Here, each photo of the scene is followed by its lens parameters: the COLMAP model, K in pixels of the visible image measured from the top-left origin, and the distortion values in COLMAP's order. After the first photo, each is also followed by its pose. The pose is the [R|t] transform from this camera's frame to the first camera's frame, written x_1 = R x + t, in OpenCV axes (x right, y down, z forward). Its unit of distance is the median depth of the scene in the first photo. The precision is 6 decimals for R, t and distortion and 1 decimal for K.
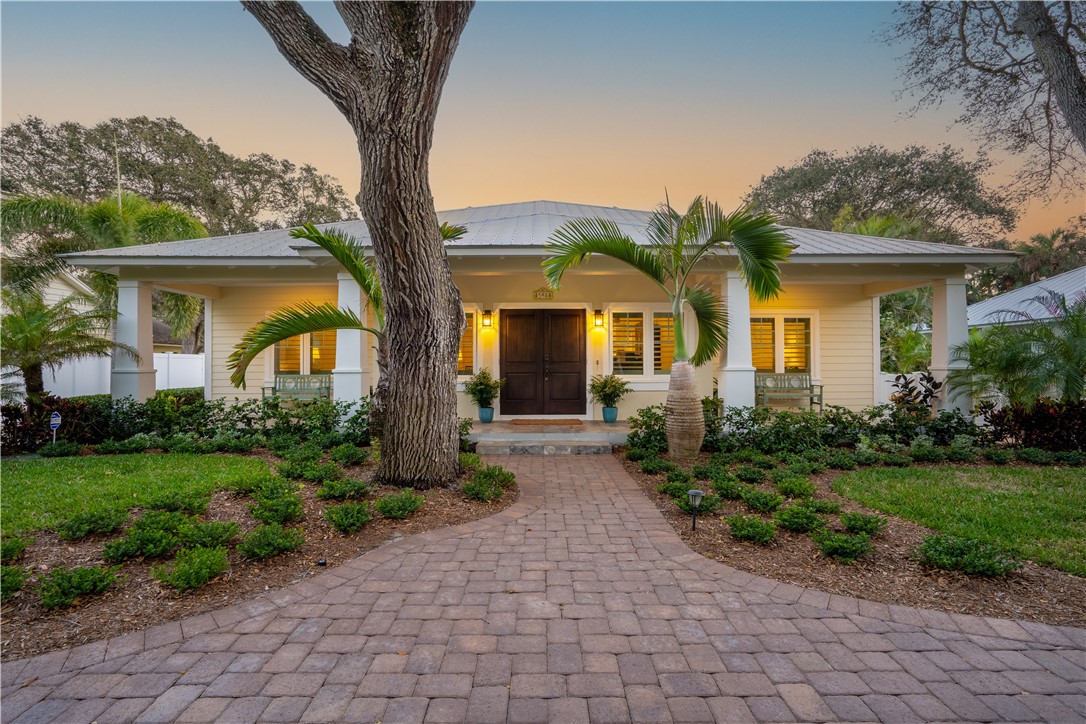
lens RADIAL K [[530.1, 0, 541.6], [0, 530.1, 363.8], [0, 0, 1]] dist [-0.055772, 0.028779]
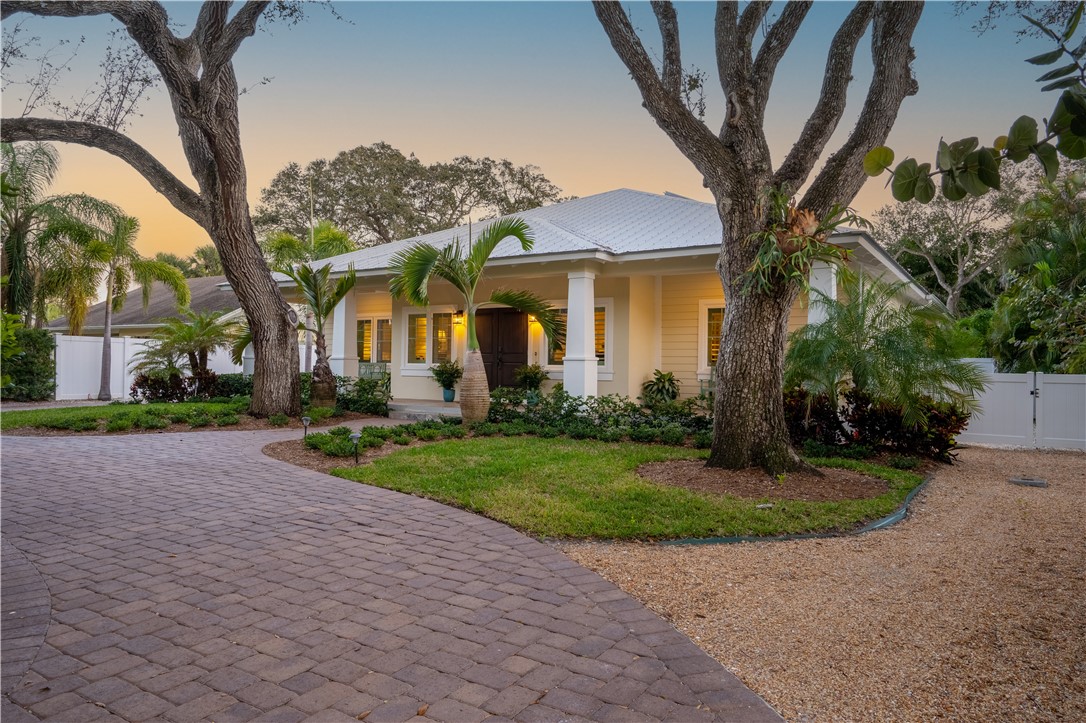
lens RADIAL K [[754.3, 0, 543.0], [0, 754.3, 361.5], [0, 0, 1]] dist [-0.002103, -0.001163]
pose [[0.825557, 0.008302, -0.564258, 1.304482], [-0.016527, 0.999819, -0.009469, 0.036790], [0.564077, 0.017143, 0.825544, -0.399479]]
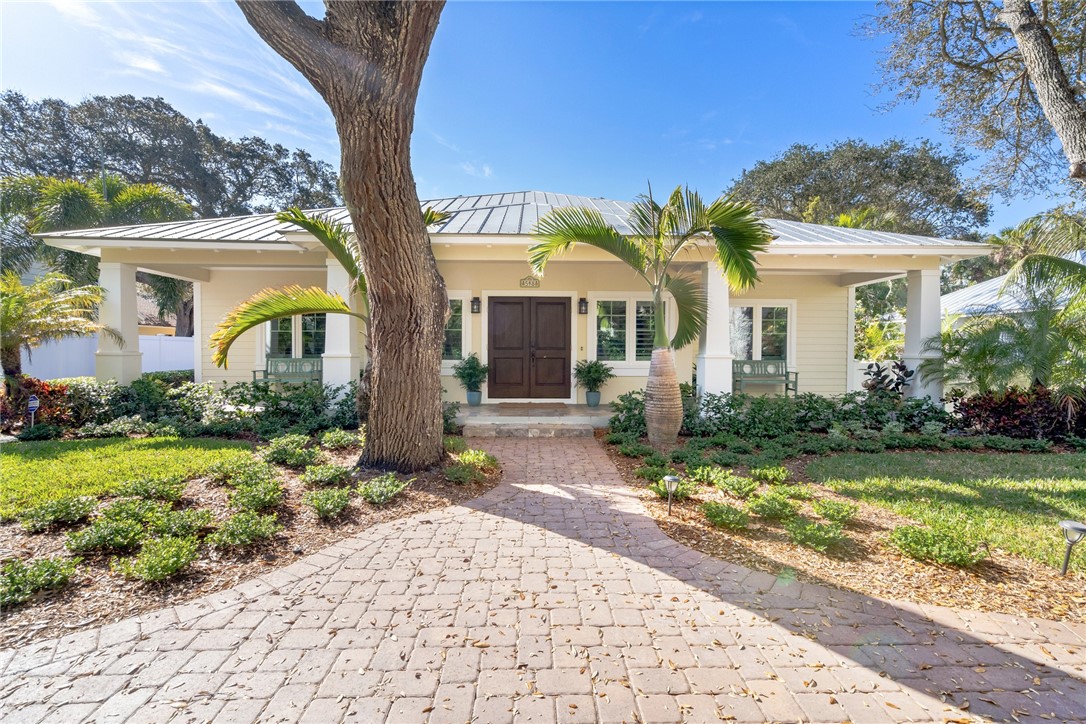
lens RADIAL K [[499.7, 0, 546.1], [0, 499.7, 362.6], [0, 0, 1]] dist [-0.000438, 0.000203]
pose [[0.999625, 0.006804, 0.026531, 0.011195], [-0.007553, 0.999572, 0.028258, -0.002803], [-0.026327, -0.028448, 0.999249, 0.021422]]
